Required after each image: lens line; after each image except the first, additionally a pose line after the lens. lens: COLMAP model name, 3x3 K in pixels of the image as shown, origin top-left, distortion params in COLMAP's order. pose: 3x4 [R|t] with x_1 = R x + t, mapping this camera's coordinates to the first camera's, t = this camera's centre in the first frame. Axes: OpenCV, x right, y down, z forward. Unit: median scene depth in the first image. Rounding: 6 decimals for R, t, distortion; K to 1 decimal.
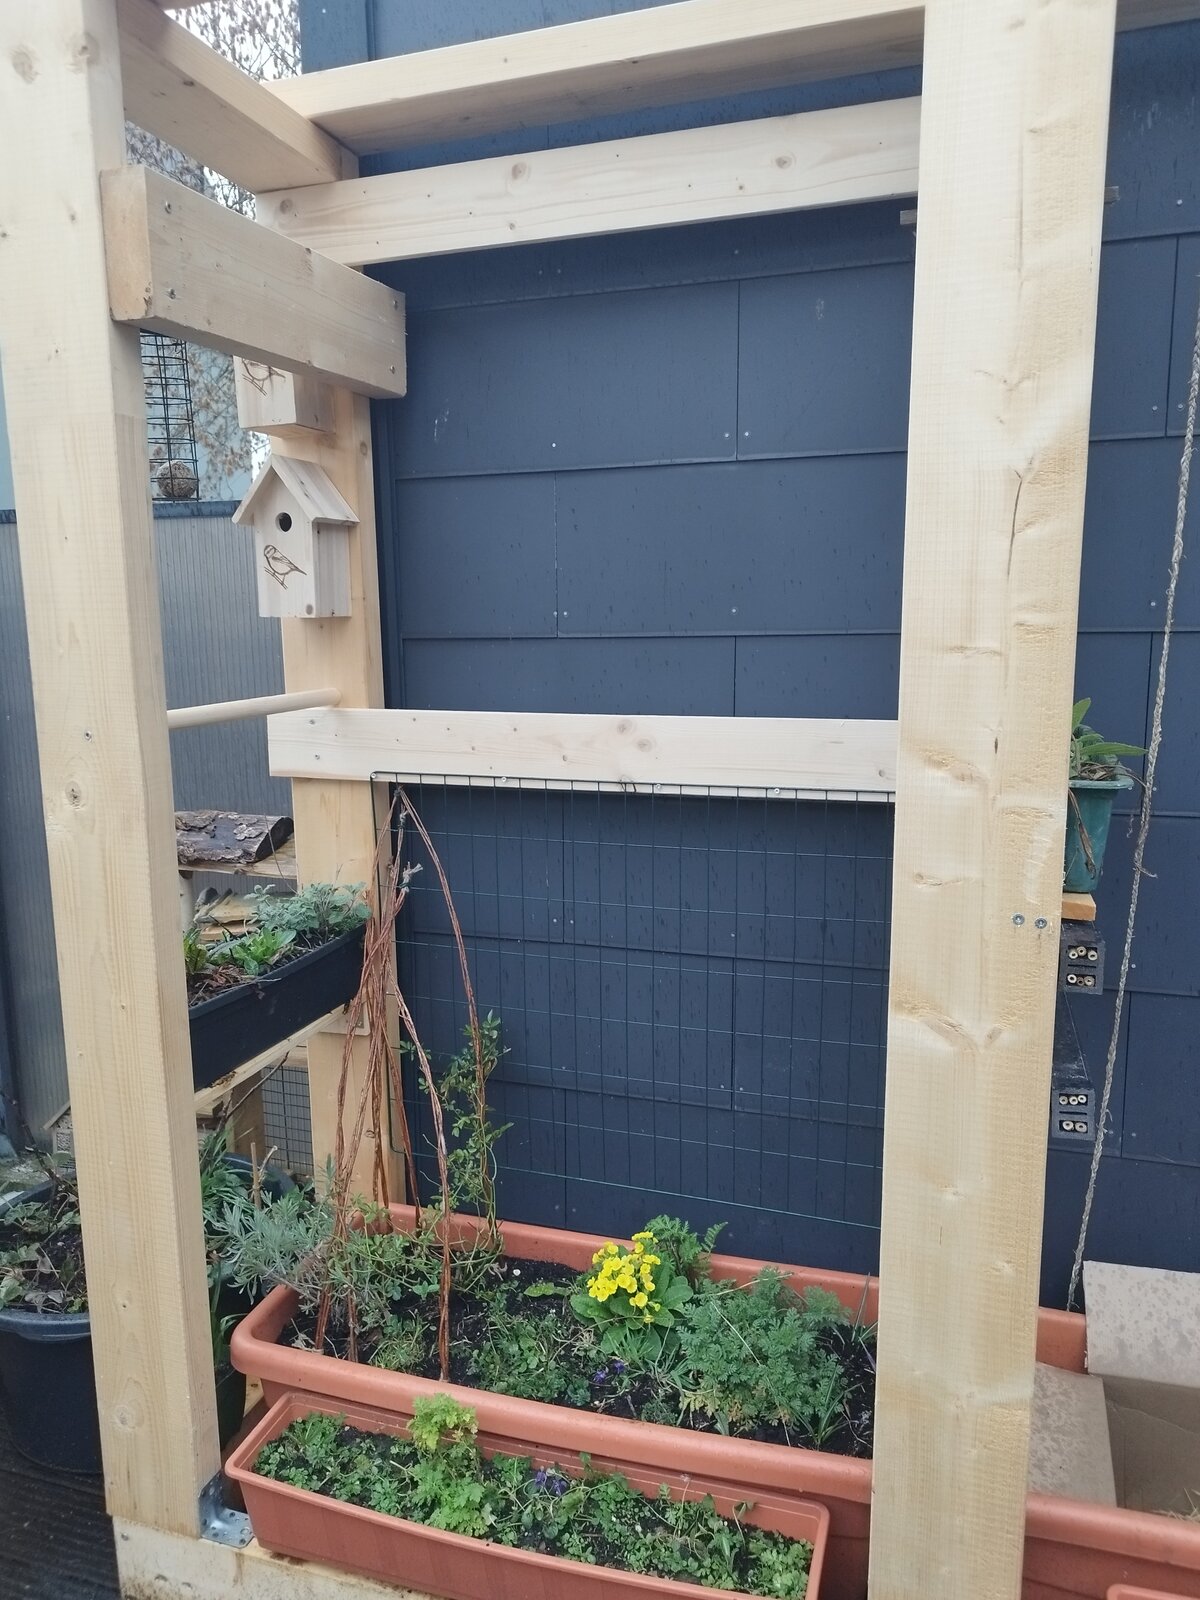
lens RADIAL K [[1151.9, 0, 603.7], [0, 1151.9, 803.7], [0, 0, 1]] dist [0.025414, -0.009611]
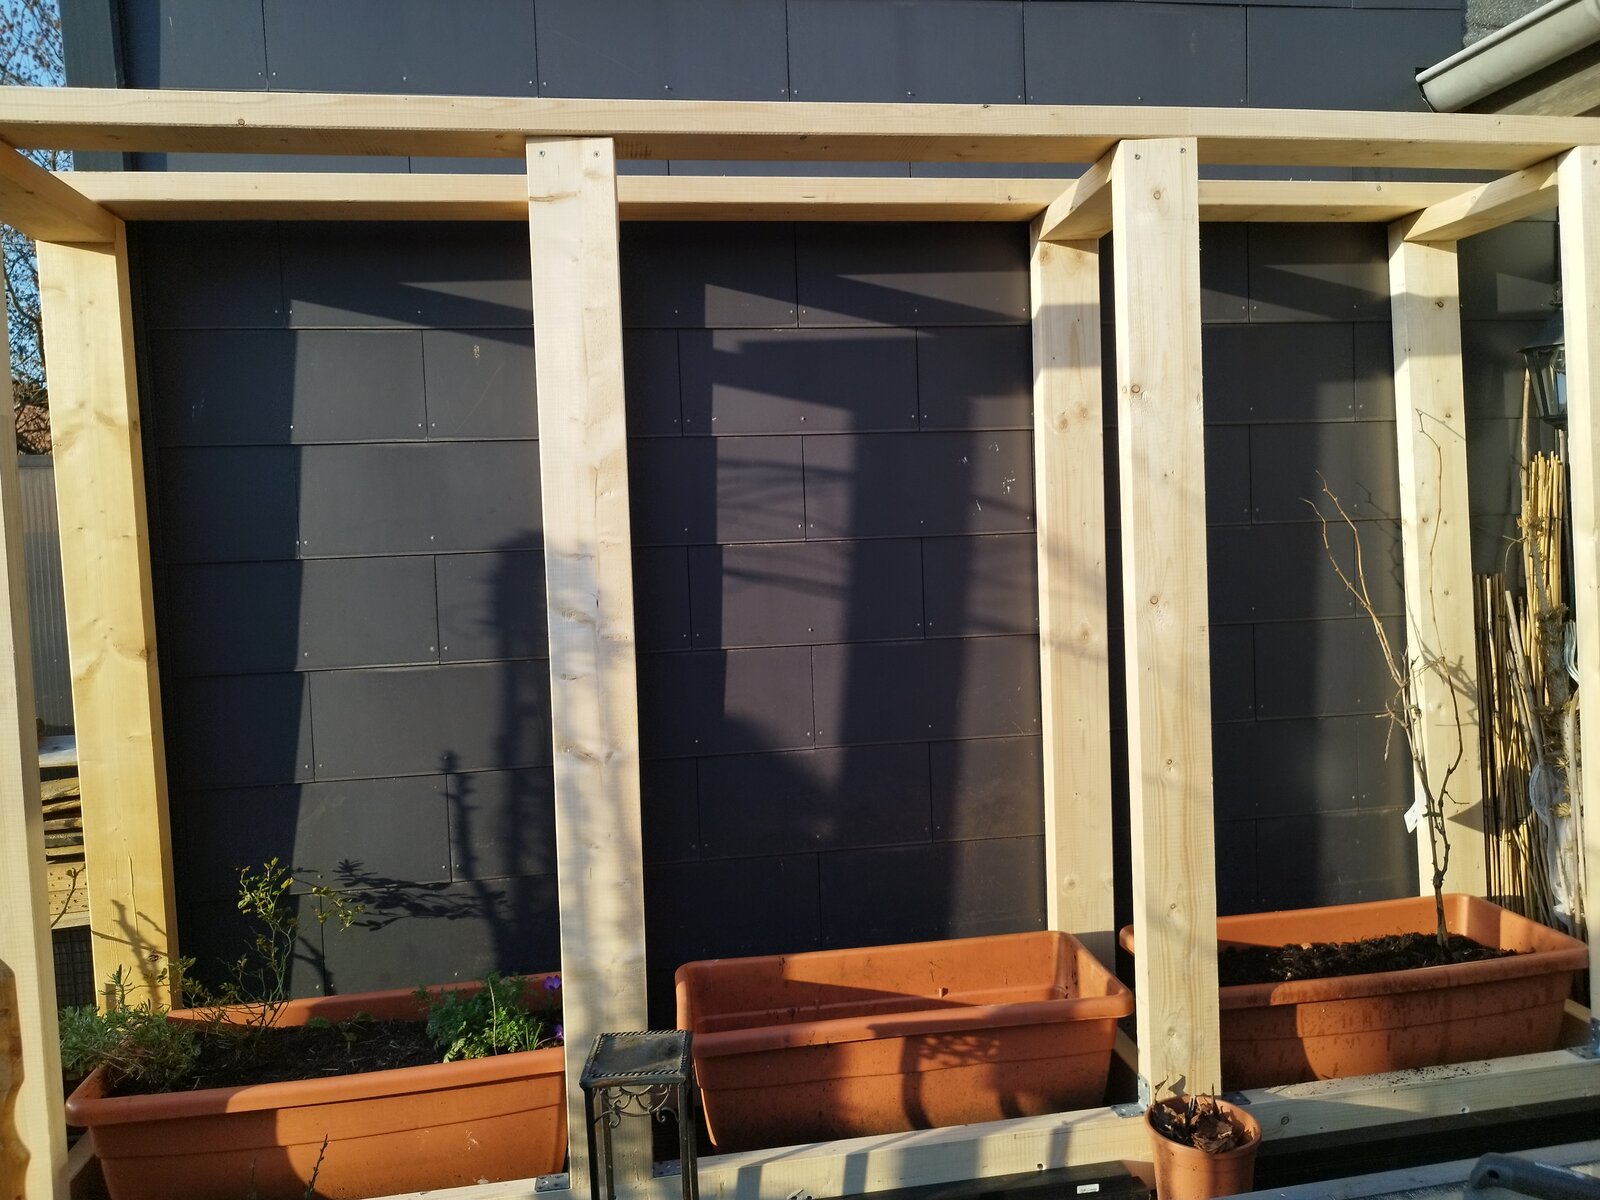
lens RADIAL K [[1151.9, 0, 803.1], [0, 1151.9, 602.0], [0, 0, 1]] dist [0.025414, -0.009611]
pose [[0.890044, -0.045564, 0.453592, -0.200768], [0.096408, 0.991301, -0.089595, 0.134027], [-0.445564, 0.123474, 0.886694, -0.755329]]
